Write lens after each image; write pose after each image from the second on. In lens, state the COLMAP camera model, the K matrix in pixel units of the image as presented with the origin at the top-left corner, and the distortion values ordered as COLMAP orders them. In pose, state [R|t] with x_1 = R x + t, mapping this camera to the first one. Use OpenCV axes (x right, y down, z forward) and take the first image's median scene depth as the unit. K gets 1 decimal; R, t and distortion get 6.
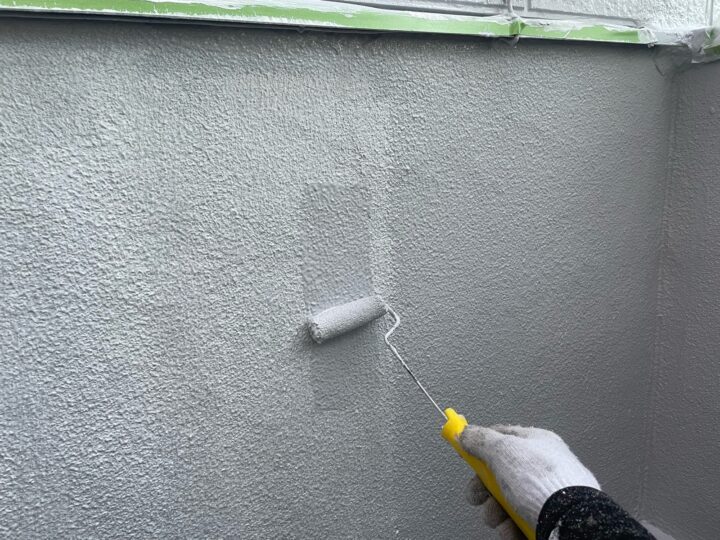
lens RADIAL K [[541.6, 0, 360.0], [0, 541.6, 270.0], [0, 0, 1]] dist [0.054860, -0.084891]
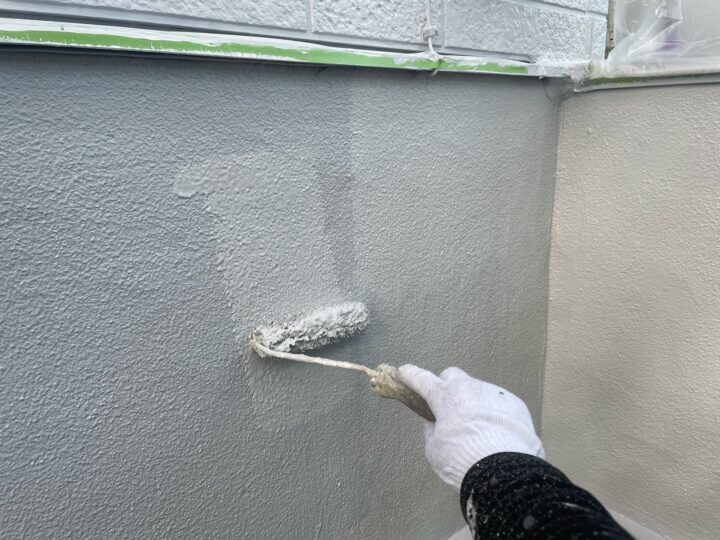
lens RADIAL K [[541.6, 0, 360.0], [0, 541.6, 270.0], [0, 0, 1]] dist [0.054860, -0.084891]
pose [[0.989148, -0.007091, 0.146748, -0.082614], [0.006232, 0.999961, 0.006308, 0.017724], [-0.146787, -0.005325, 0.989154, -0.242948]]
